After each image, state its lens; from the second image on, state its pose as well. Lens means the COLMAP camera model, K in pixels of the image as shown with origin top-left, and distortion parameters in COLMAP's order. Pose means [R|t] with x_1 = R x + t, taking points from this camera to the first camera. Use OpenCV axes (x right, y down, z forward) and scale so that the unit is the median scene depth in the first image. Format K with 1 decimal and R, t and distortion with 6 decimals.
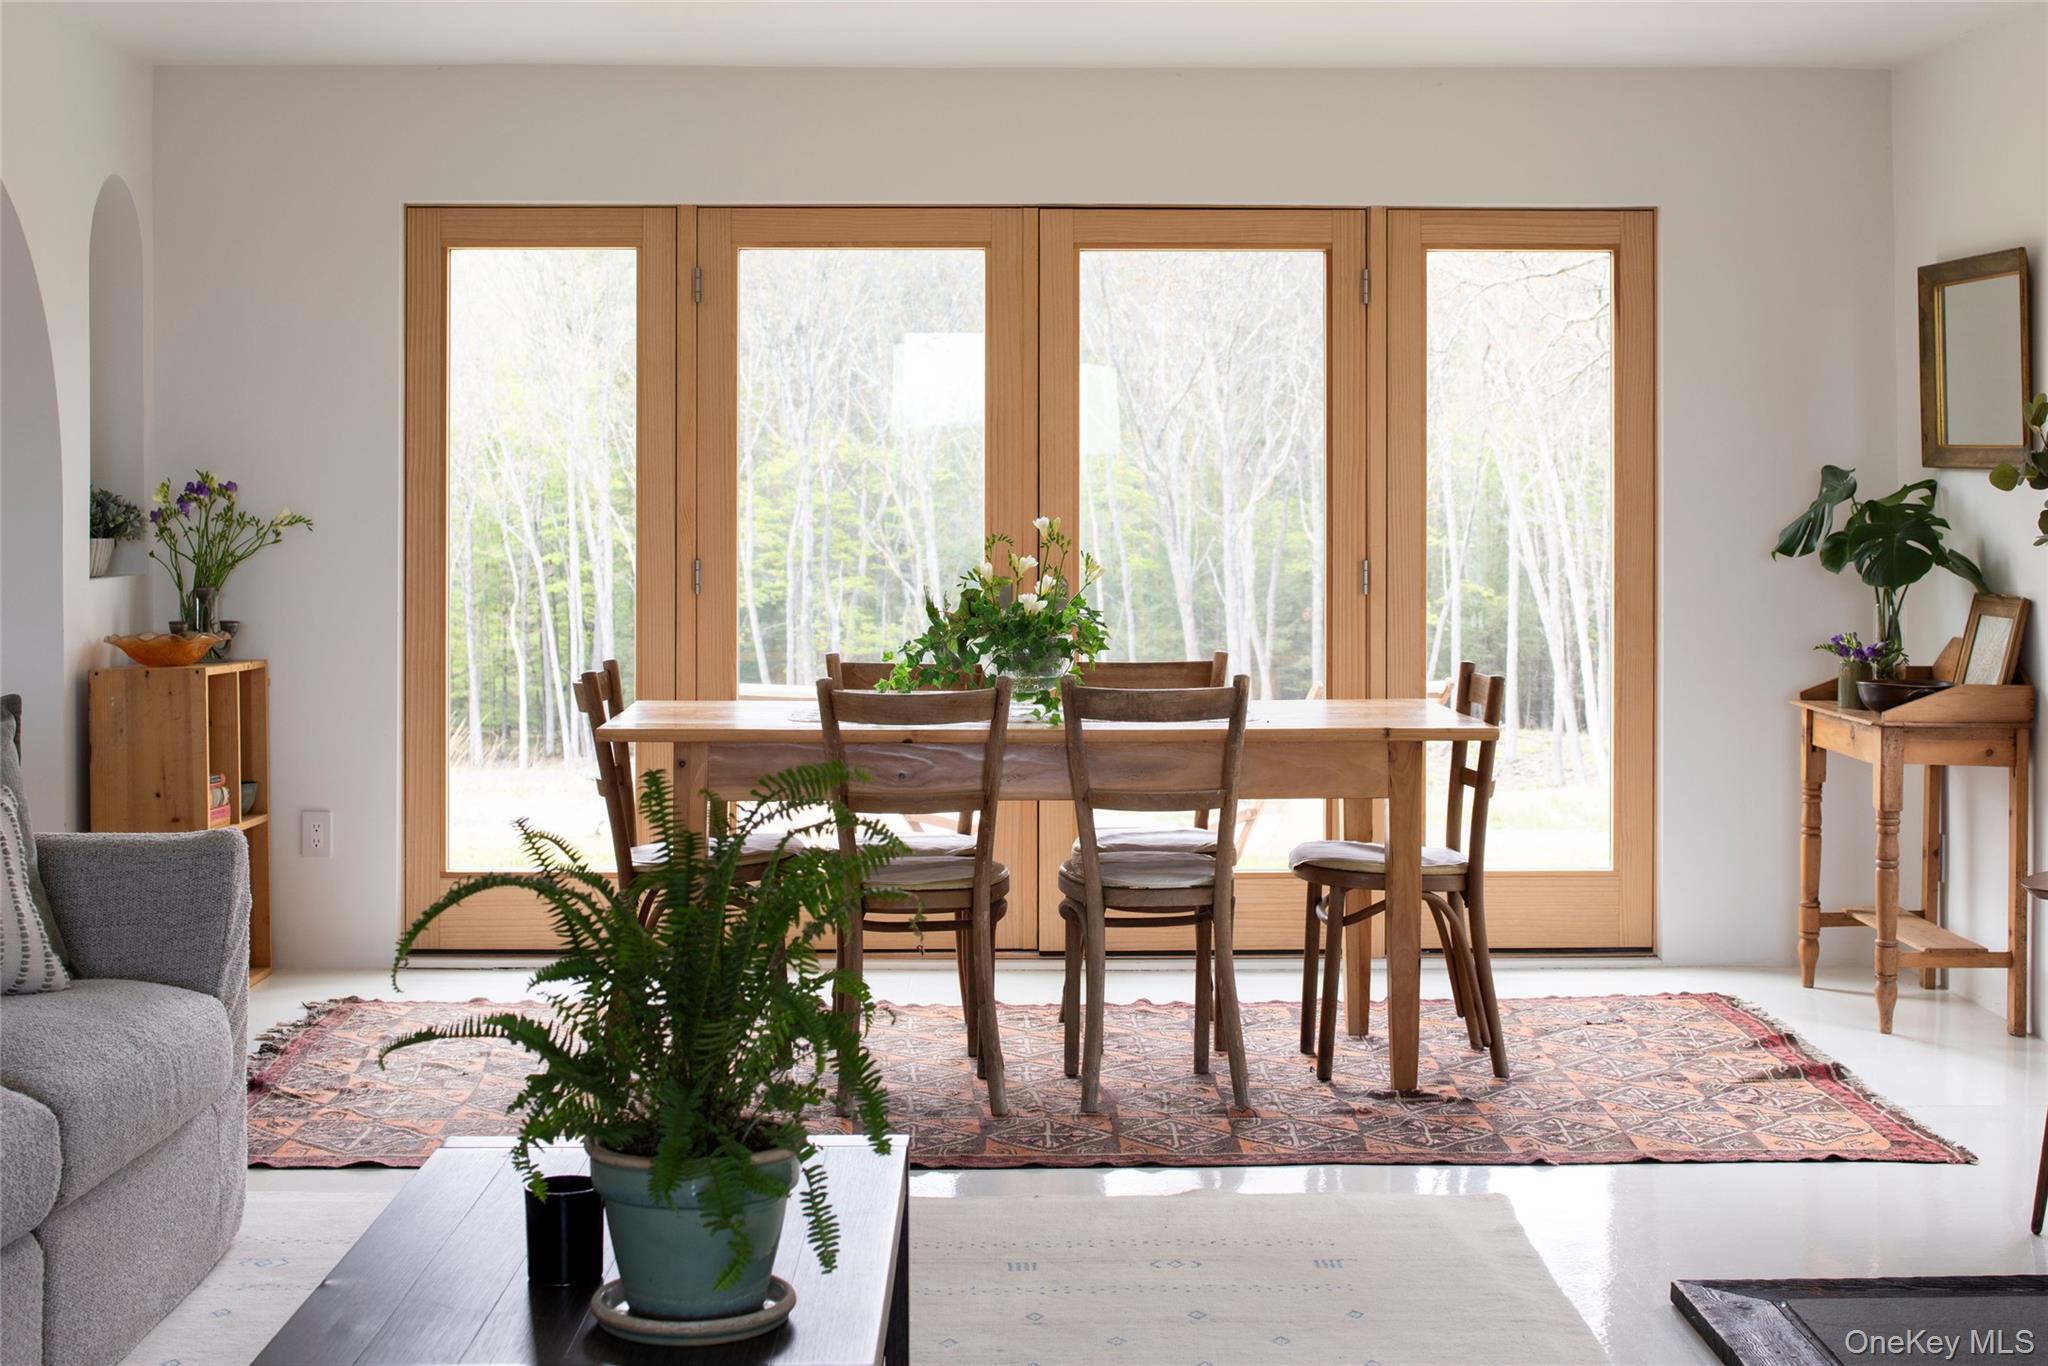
lens RADIAL K [[2864.1, 0, 1024.0], [0, 2864.1, 541.9], [0, 0, 1]] dist [-0.099512, 0.010879]
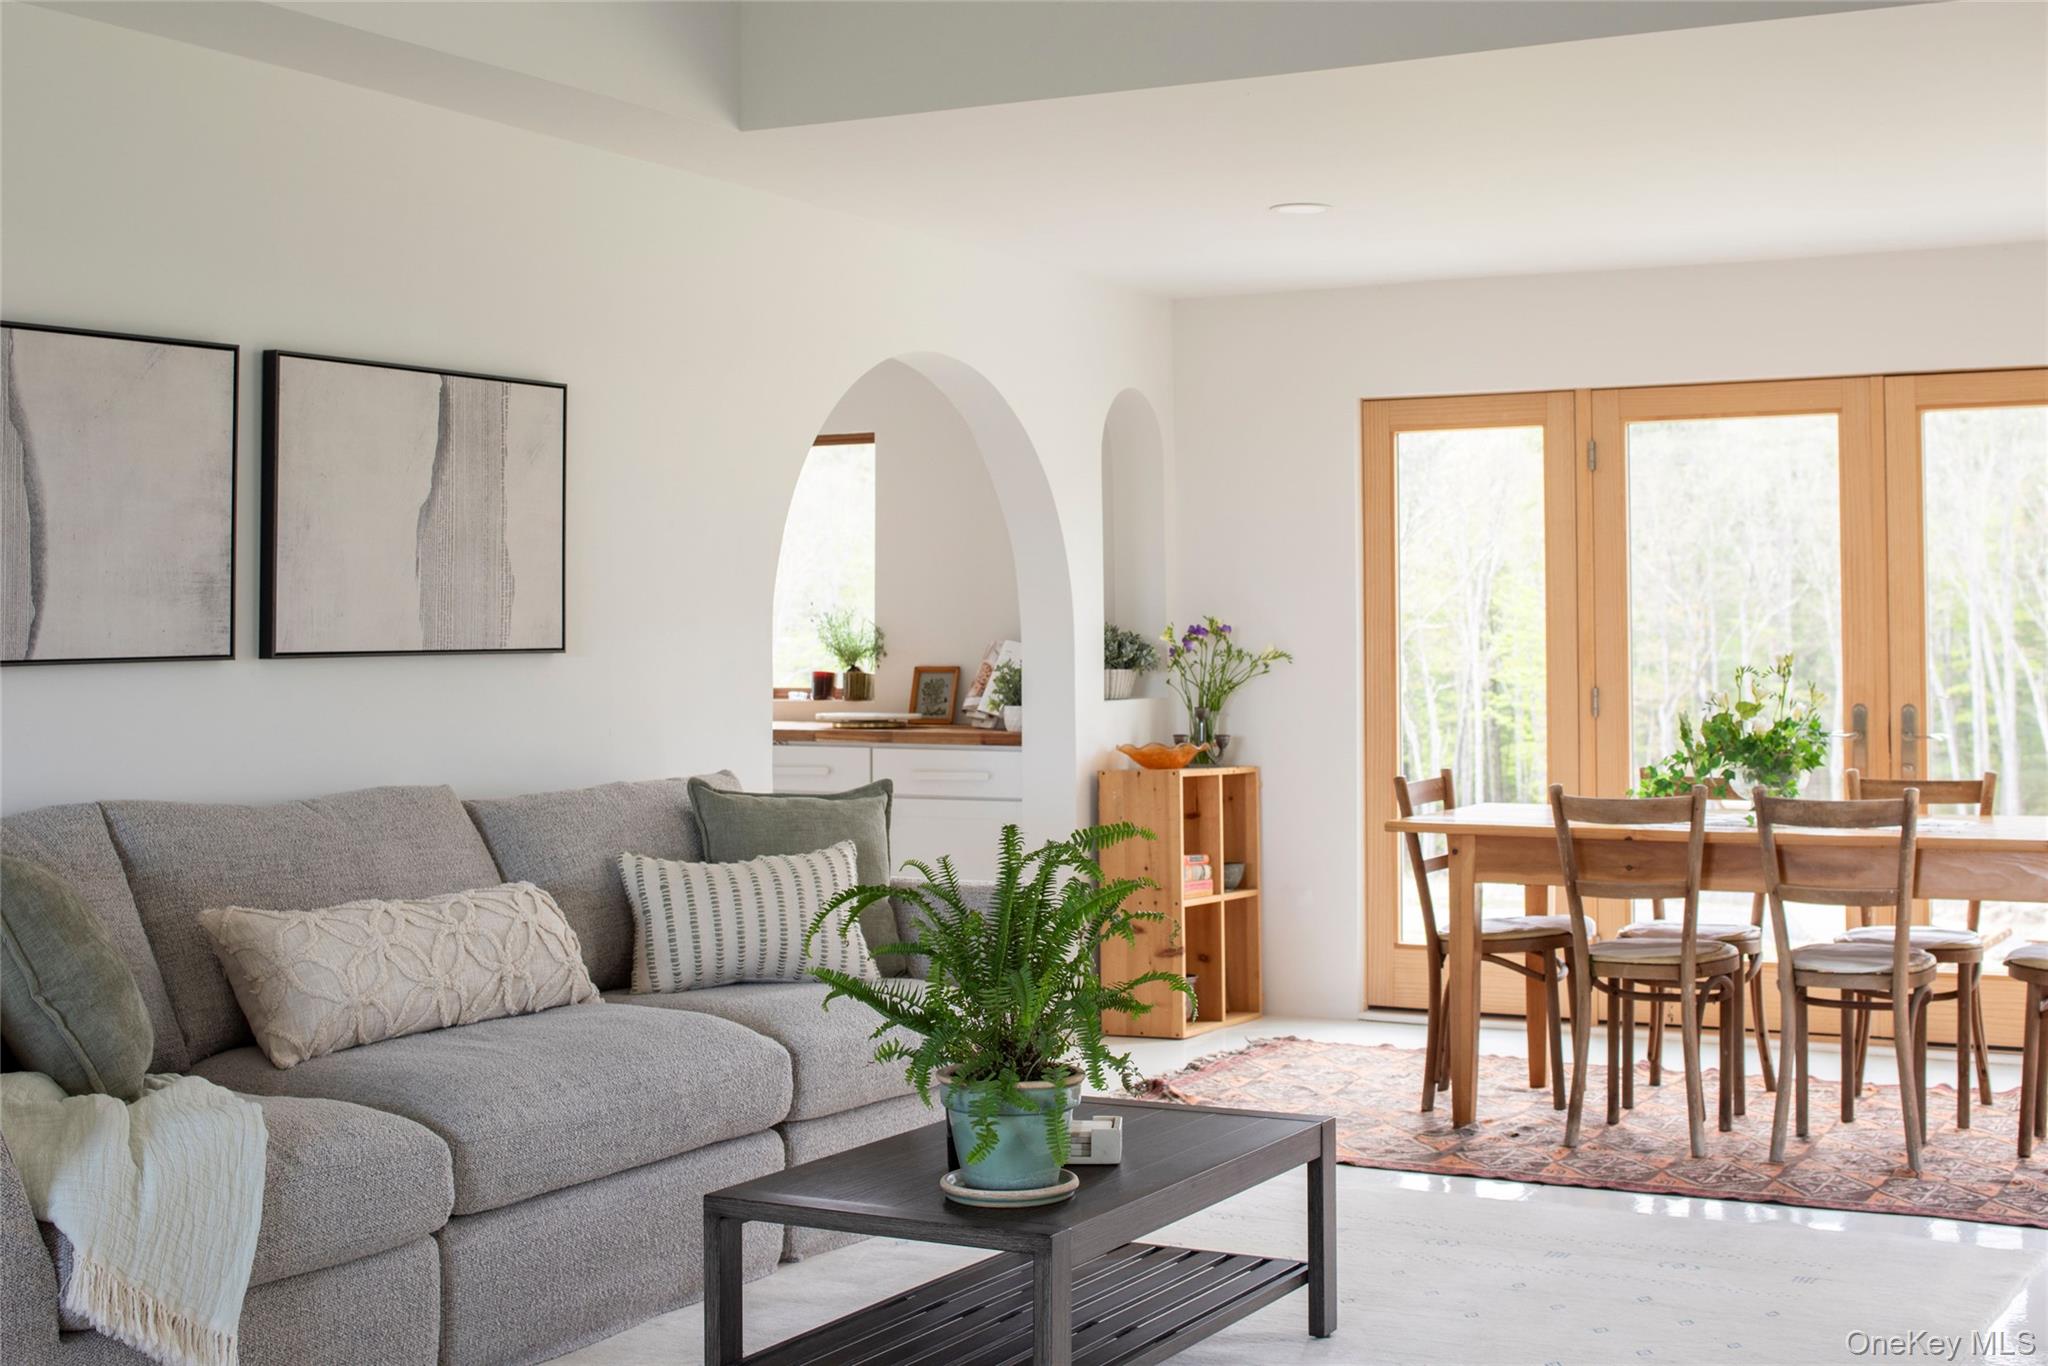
lens RADIAL K [[2864.1, 0, 1024.0], [0, 2864.1, 541.9], [0, 0, 1]] dist [-0.099512, 0.010879]
pose [[0.845493, -0.021768, -0.533542, 0.327031], [-0.003055, 0.998955, -0.045599, 0.000487], [0.533977, 0.040184, 0.844544, -0.126397]]
